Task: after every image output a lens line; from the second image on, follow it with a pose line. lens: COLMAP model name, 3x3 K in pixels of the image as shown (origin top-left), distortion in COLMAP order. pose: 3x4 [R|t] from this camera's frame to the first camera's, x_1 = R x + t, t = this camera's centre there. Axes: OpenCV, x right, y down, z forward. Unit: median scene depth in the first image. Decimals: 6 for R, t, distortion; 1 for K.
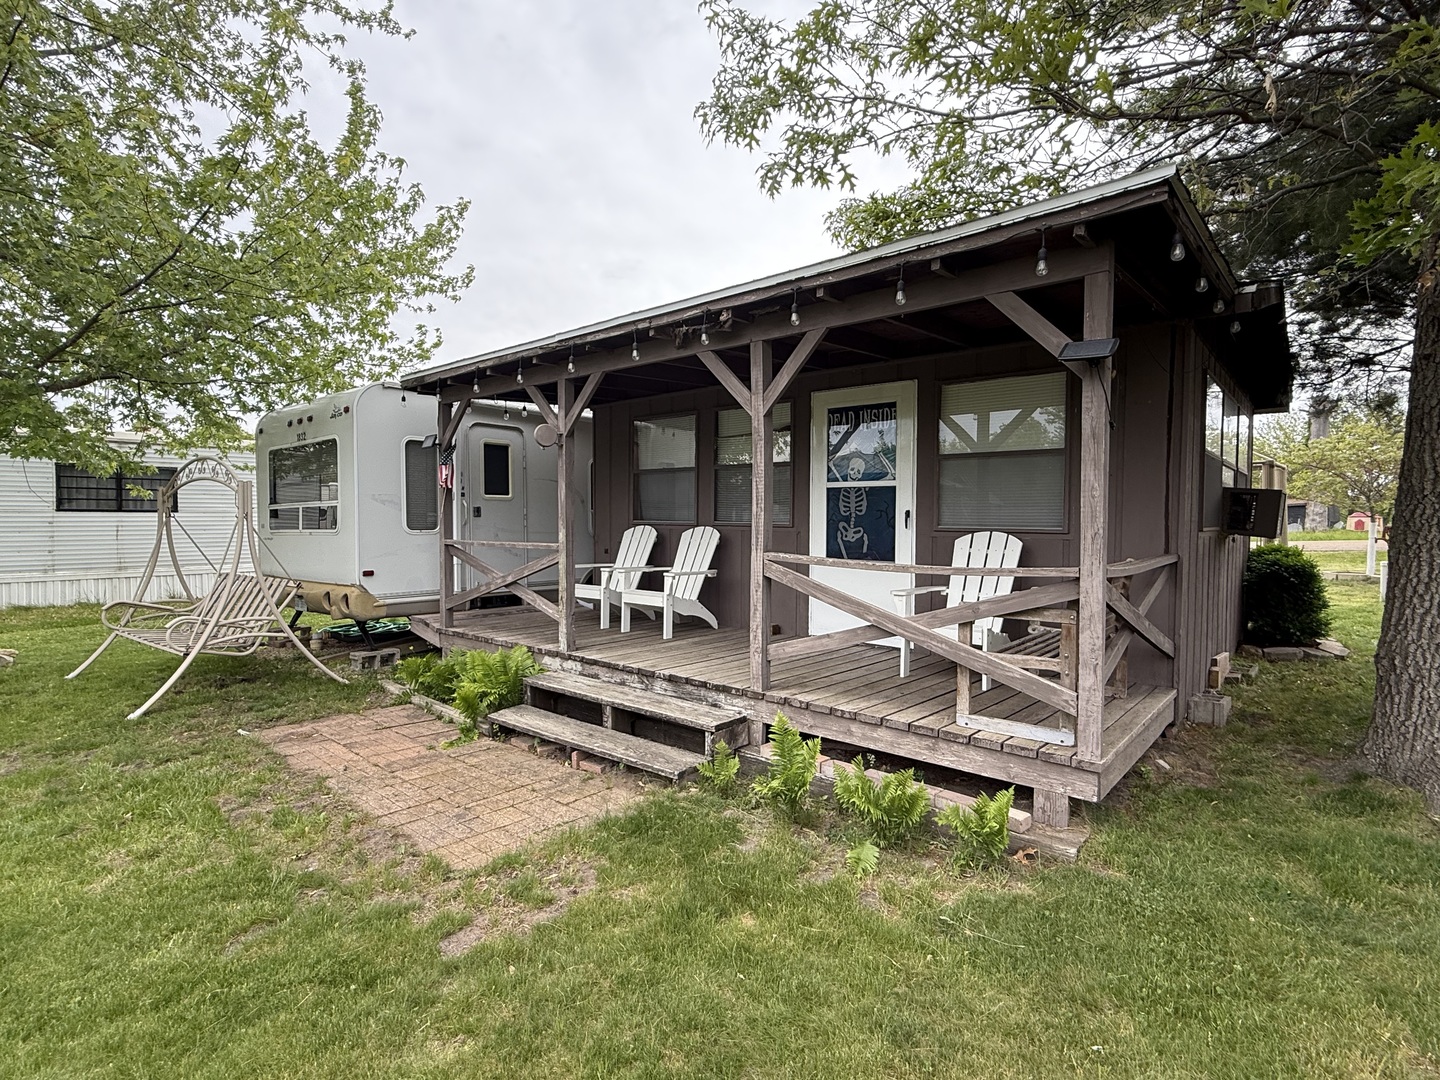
lens RADIAL K [[720.9, 0, 720.0], [0, 720.9, 540.0], [0, 0, 1]] dist [0.000239, 0.000013]
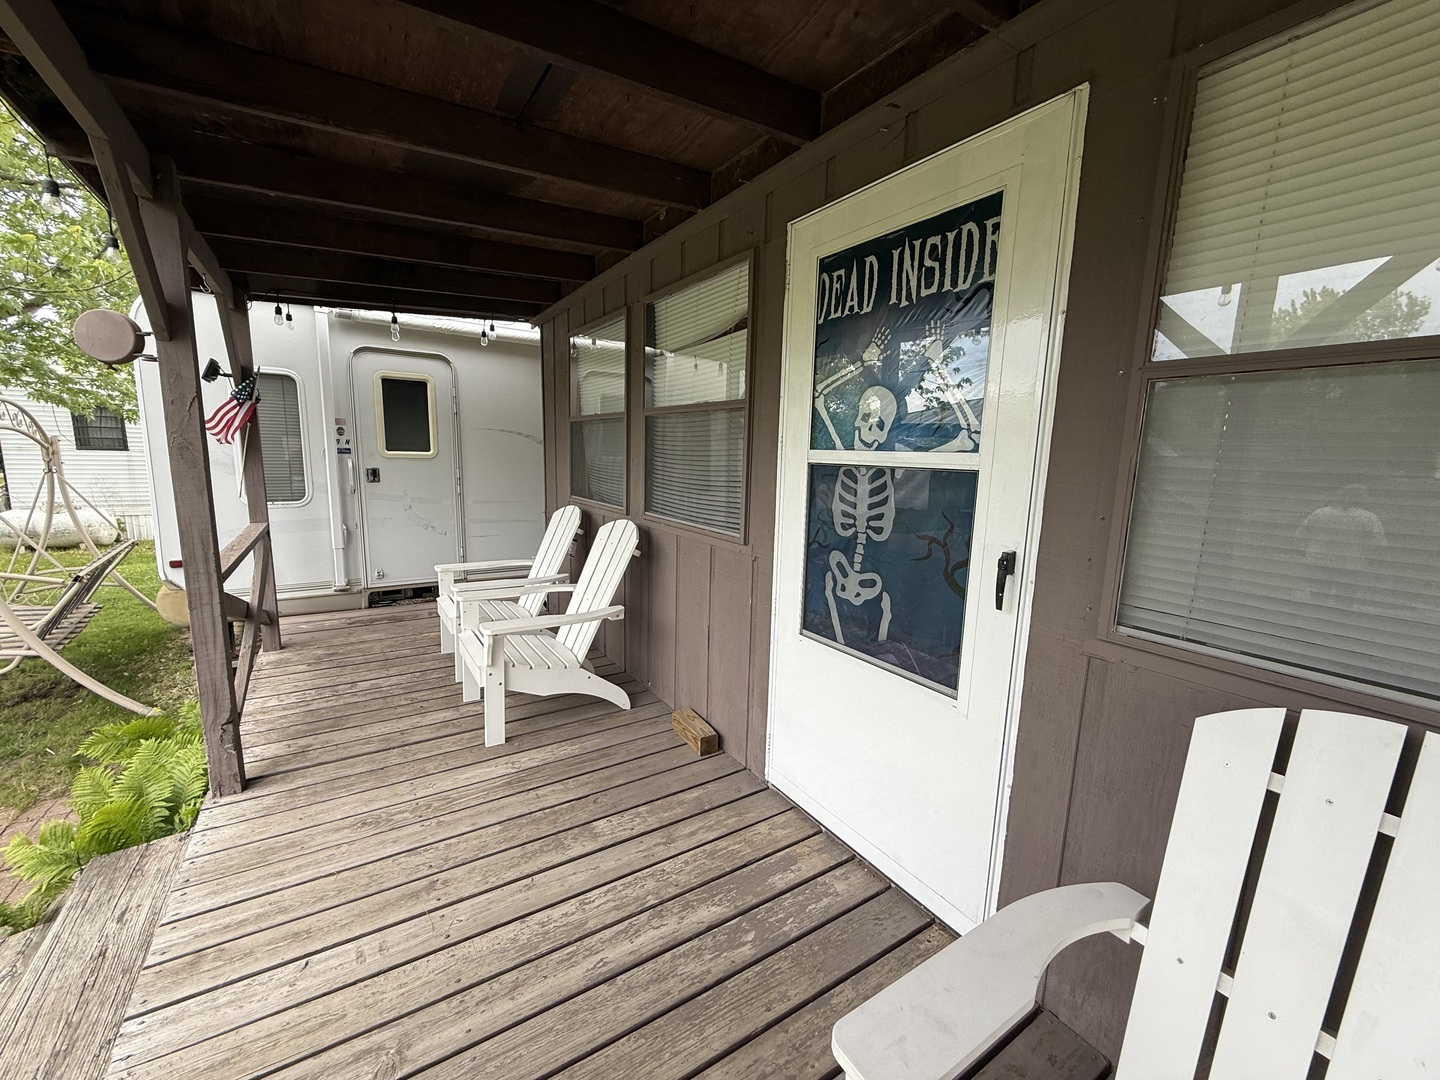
lens RADIAL K [[574.0, 0, 720.0], [0, 574.0, 540.0], [0, 0, 1]] dist [-0.000849, 0.000087]
pose [[0.964444, 0.055809, -0.258328, 0.187939], [-0.023827, 0.991831, 0.125315, -0.069181], [0.263211, -0.114705, 0.957895, 0.673714]]
